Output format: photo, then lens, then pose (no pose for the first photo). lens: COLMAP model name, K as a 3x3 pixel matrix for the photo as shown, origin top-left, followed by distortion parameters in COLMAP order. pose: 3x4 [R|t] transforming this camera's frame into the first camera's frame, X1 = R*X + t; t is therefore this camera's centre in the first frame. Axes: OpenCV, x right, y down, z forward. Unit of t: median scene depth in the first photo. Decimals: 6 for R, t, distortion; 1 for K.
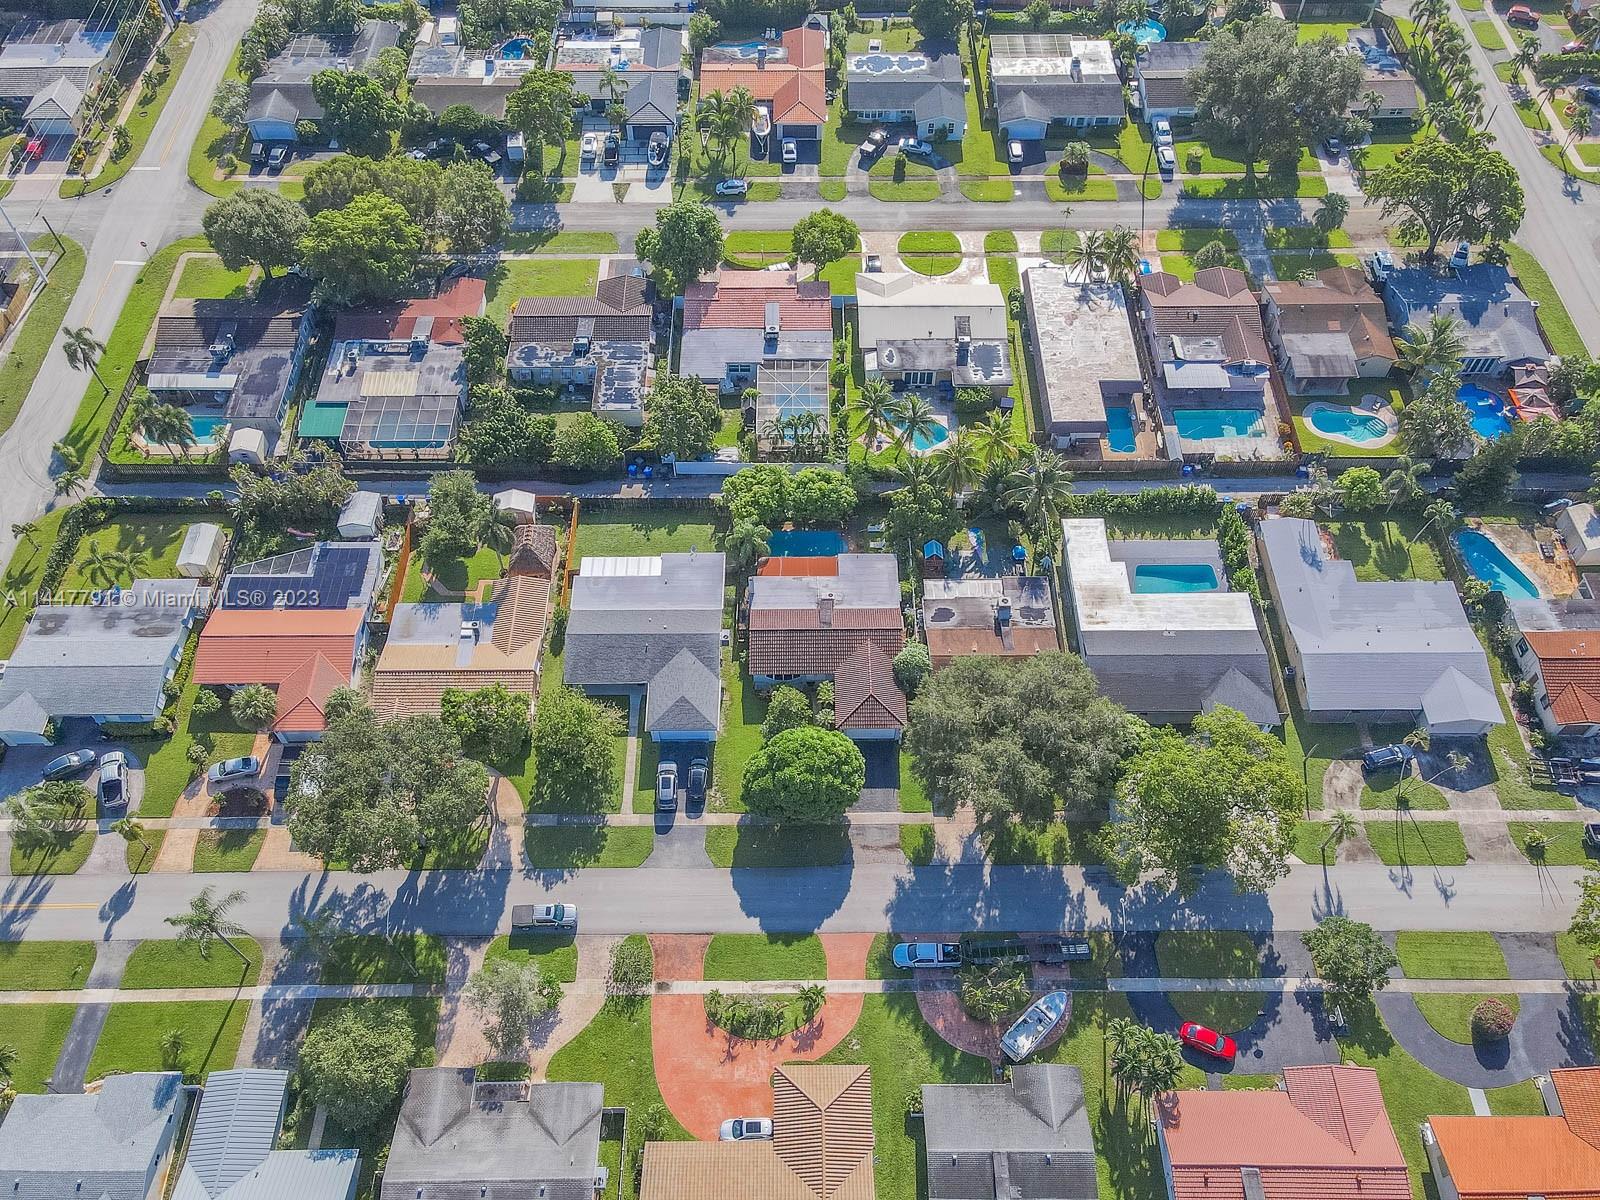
lens RADIAL K [[1119.9, 0, 802.7], [0, 1119.9, 600.6], [0, 0, 1]] dist [0.001978, 0.000029]
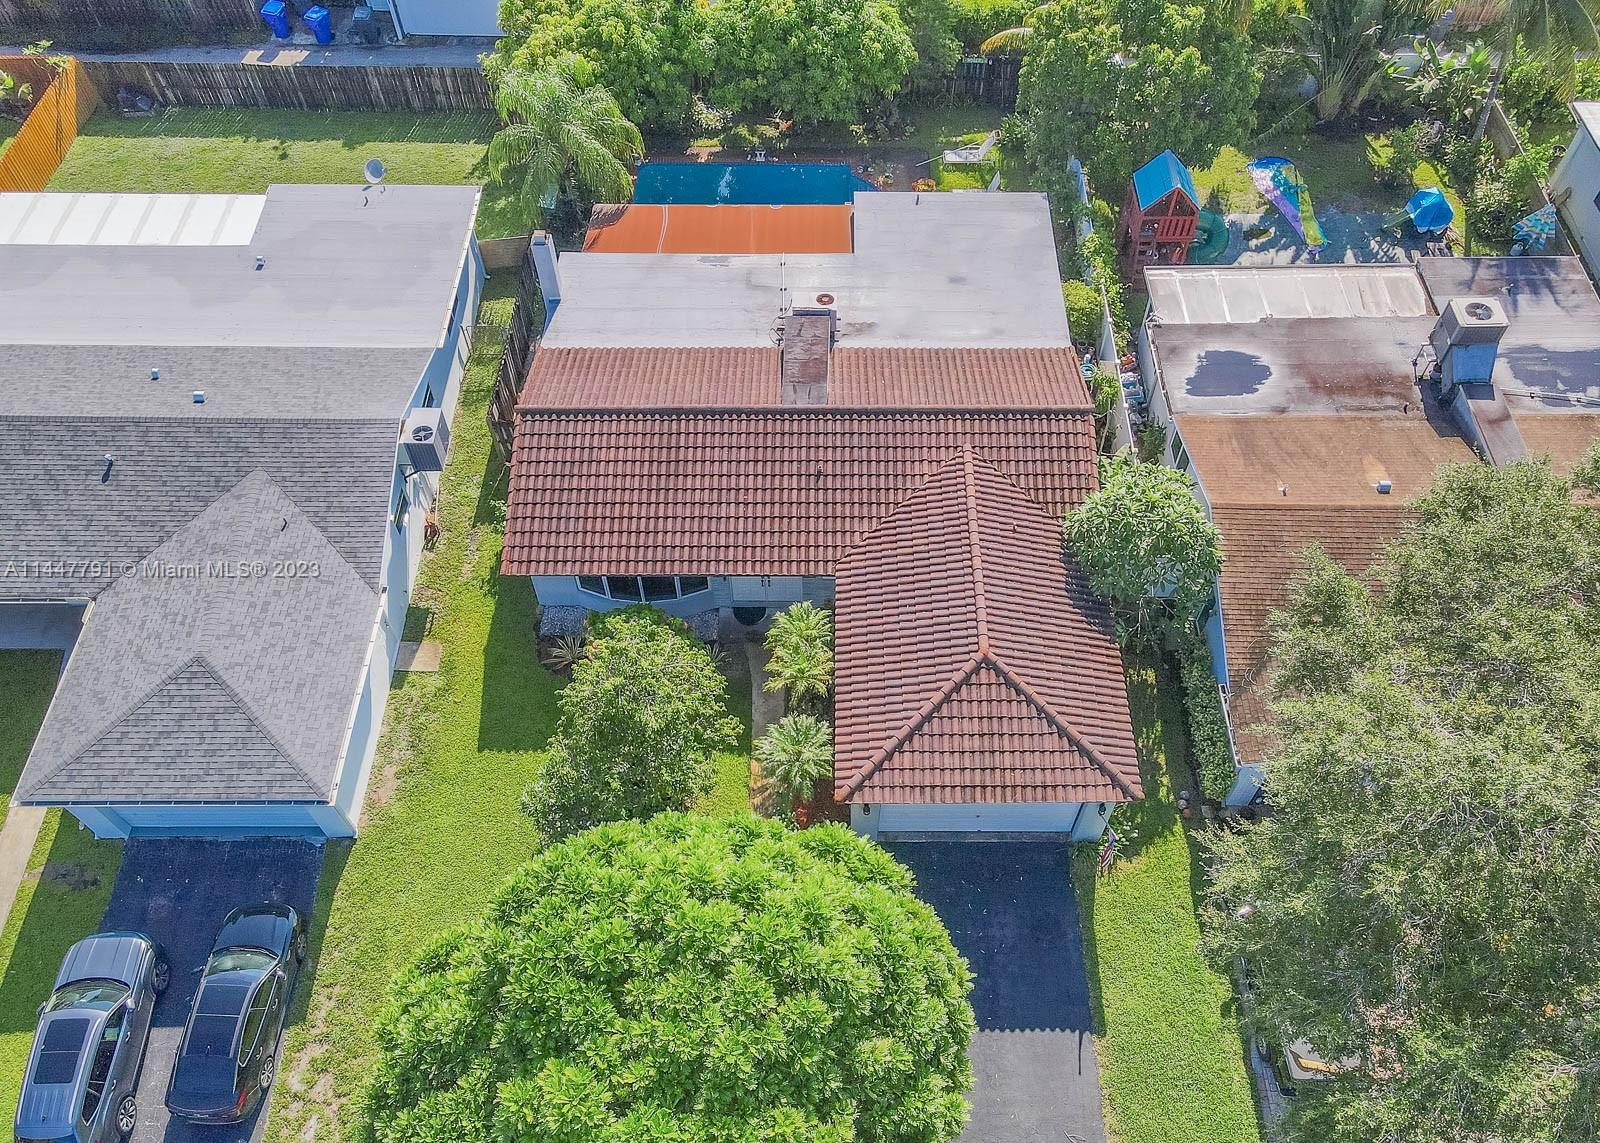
lens RADIAL K [[1143.9, 0, 796.3], [0, 1143.9, 569.0], [0, 0, 1]] dist [-0.053220, -0.001821]
pose [[0.999682, 0.007069, -0.024215, 0.025295], [-0.006772, 0.999901, 0.012314, 0.059239], [0.024299, -0.012147, 0.999631, 0.719933]]
